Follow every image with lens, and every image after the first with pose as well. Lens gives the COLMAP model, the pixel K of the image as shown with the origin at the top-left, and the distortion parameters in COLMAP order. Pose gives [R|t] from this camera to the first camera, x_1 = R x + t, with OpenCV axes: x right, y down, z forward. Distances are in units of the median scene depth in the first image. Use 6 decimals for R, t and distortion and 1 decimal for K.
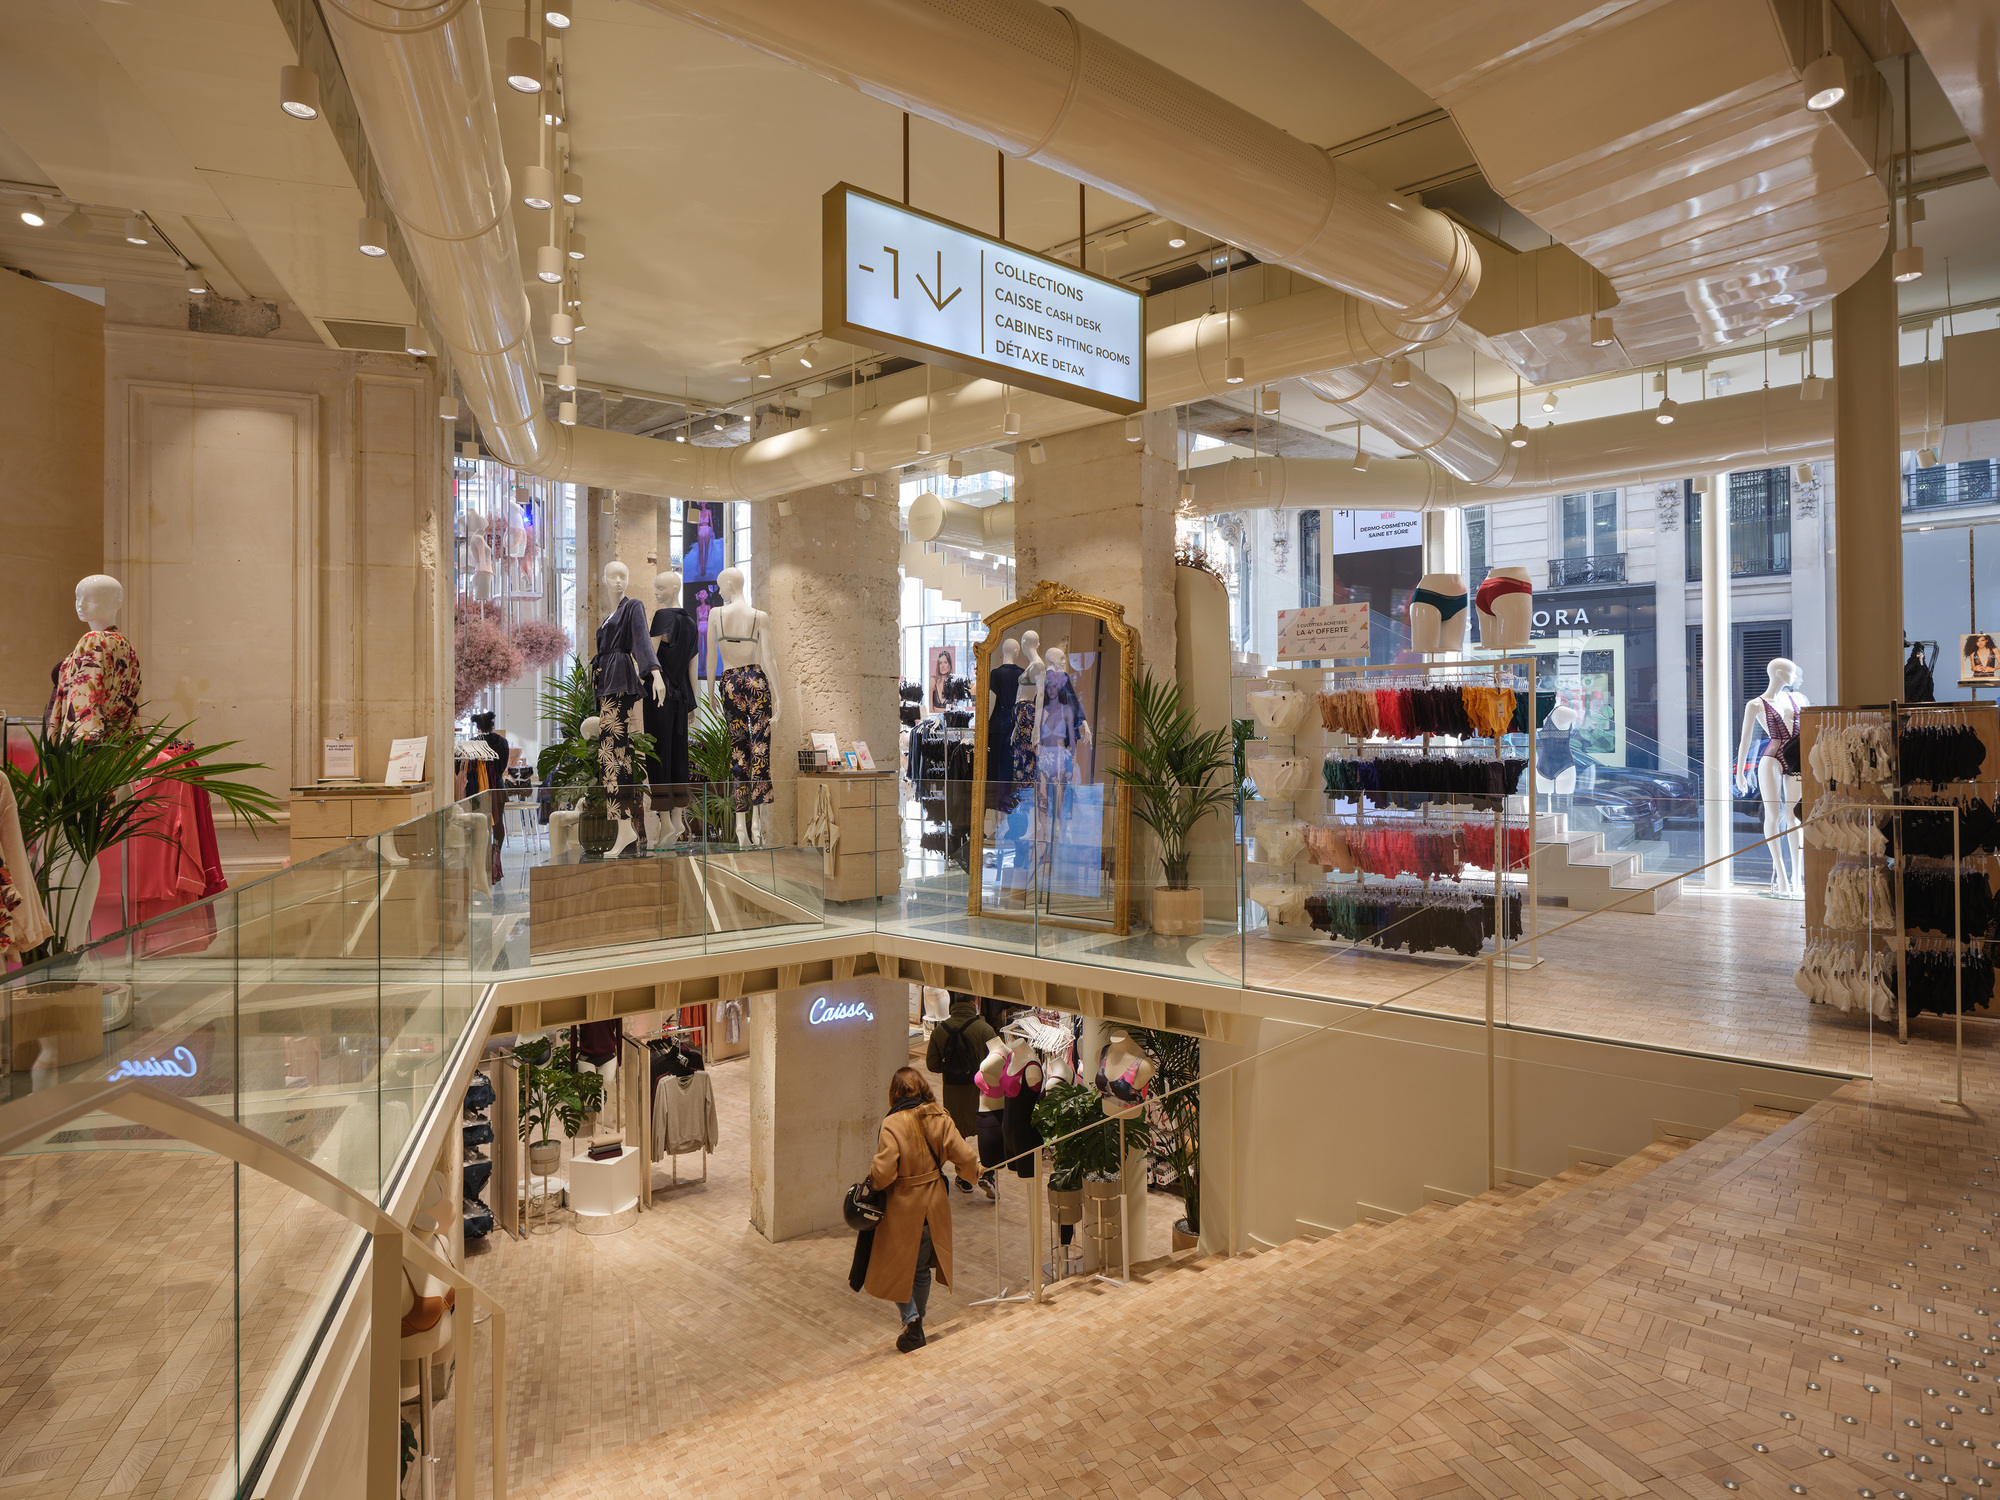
lens RADIAL K [[1101.7, 0, 999.2], [0, 1101.7, 749.4], [0, 0, 1]] dist [-0.005629, -0.001218]
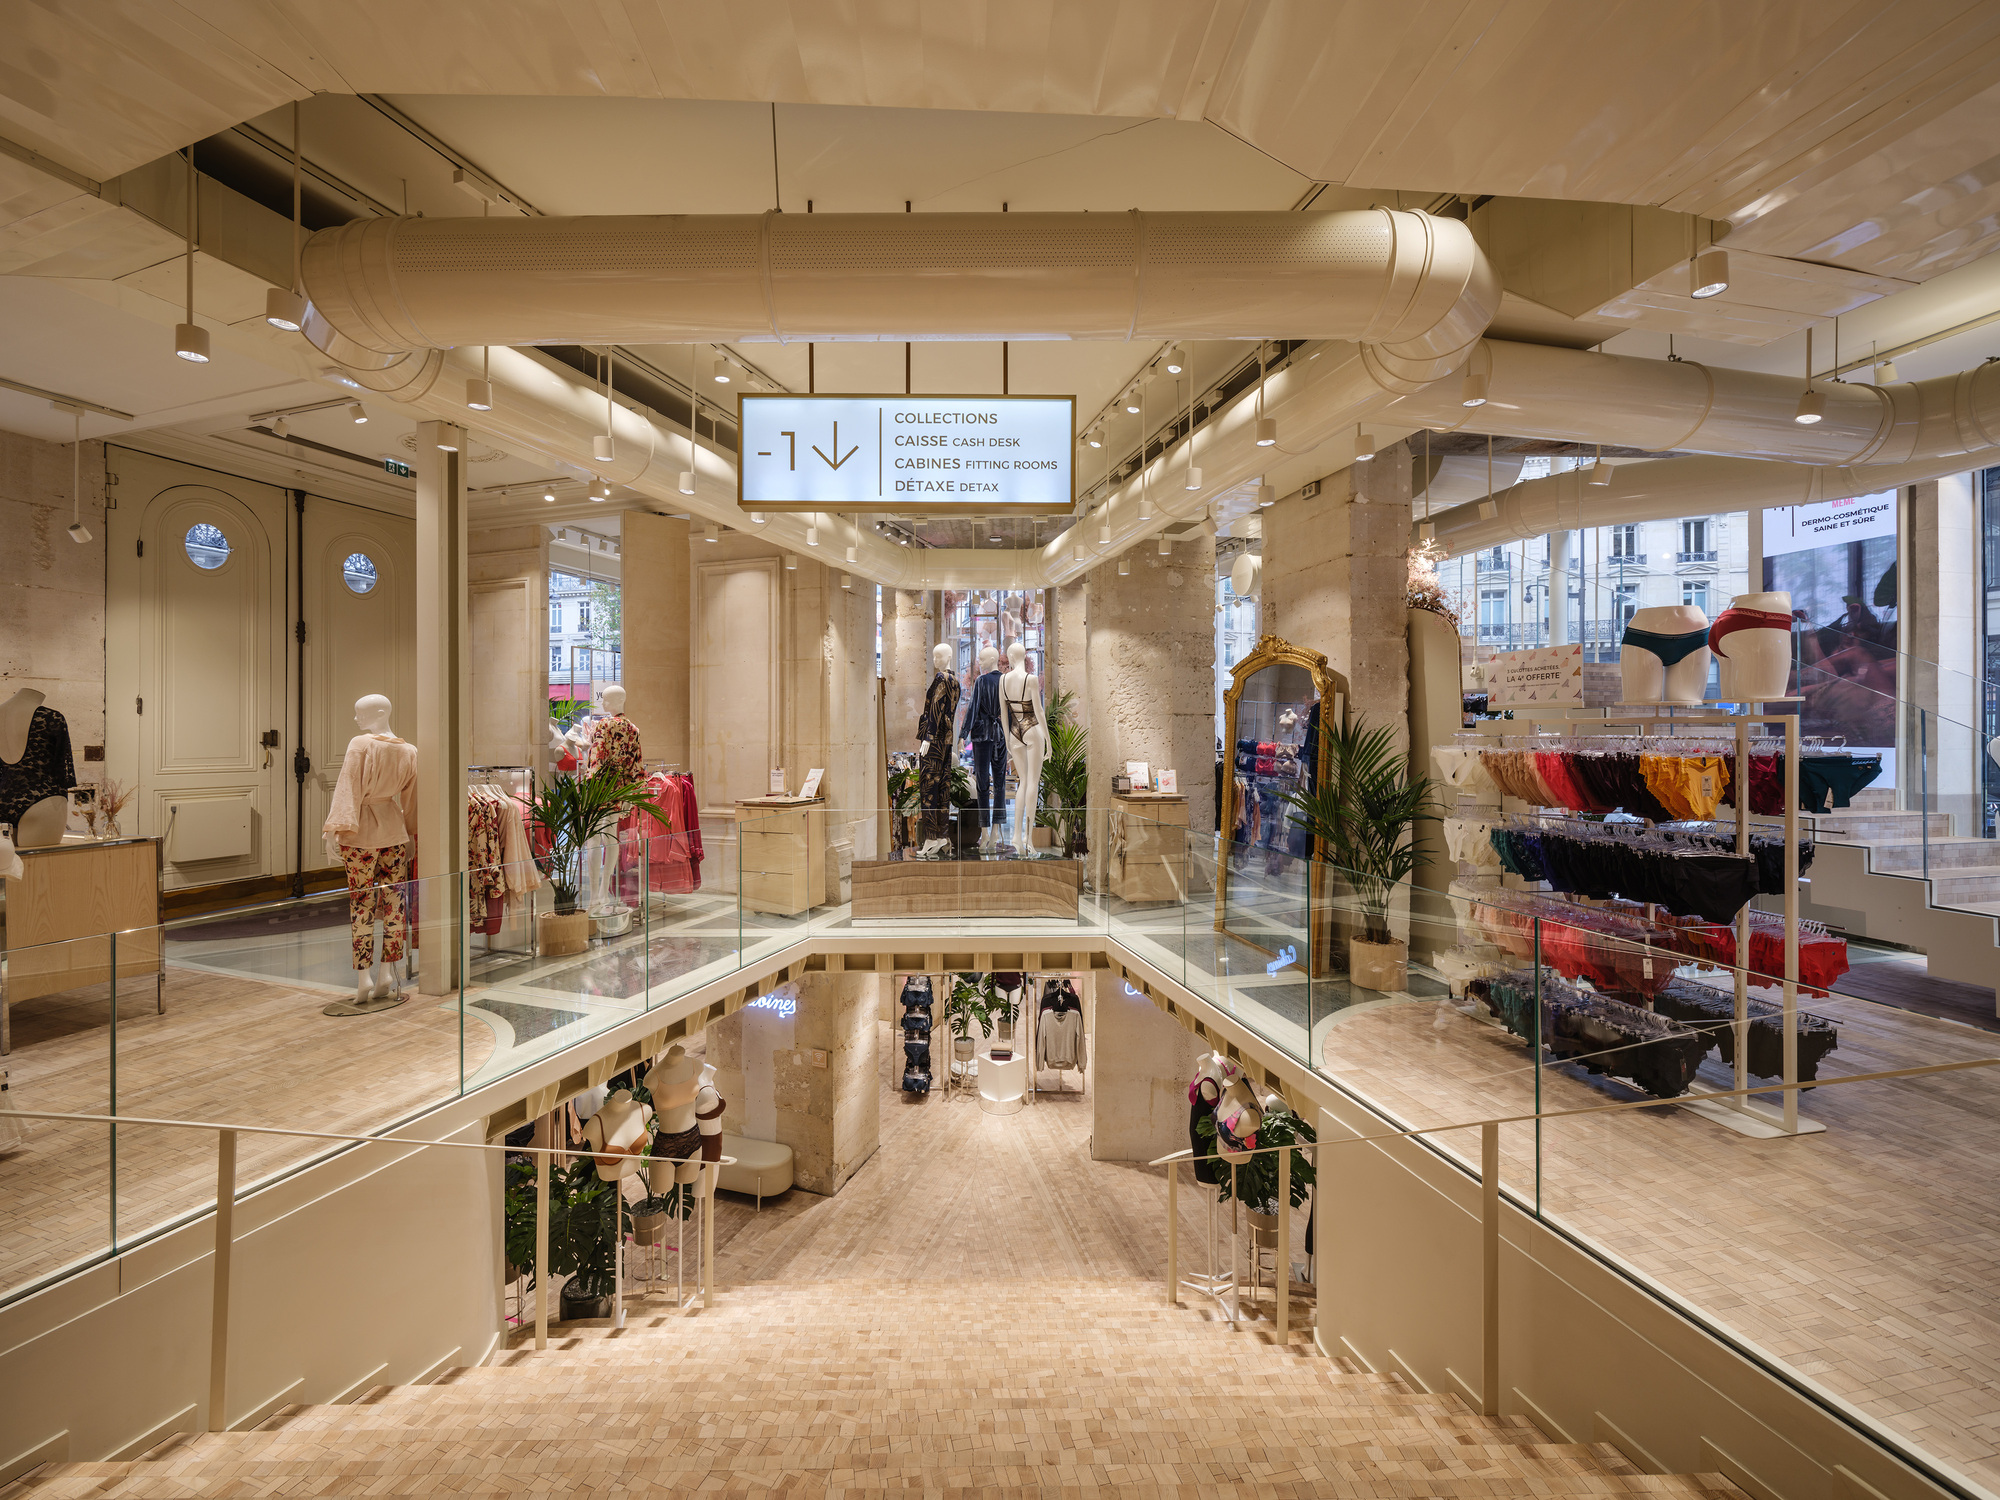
lens RADIAL K [[822.0, 0, 997.4], [0, 822.0, 734.9], [0, 0, 1]] dist [0.000767, 0.000027]
pose [[0.790062, 0.008480, -0.612969, 0.357171], [-0.007449, 0.999963, 0.004233, -0.060648], [0.612982, 0.001222, 0.790096, 0.214761]]
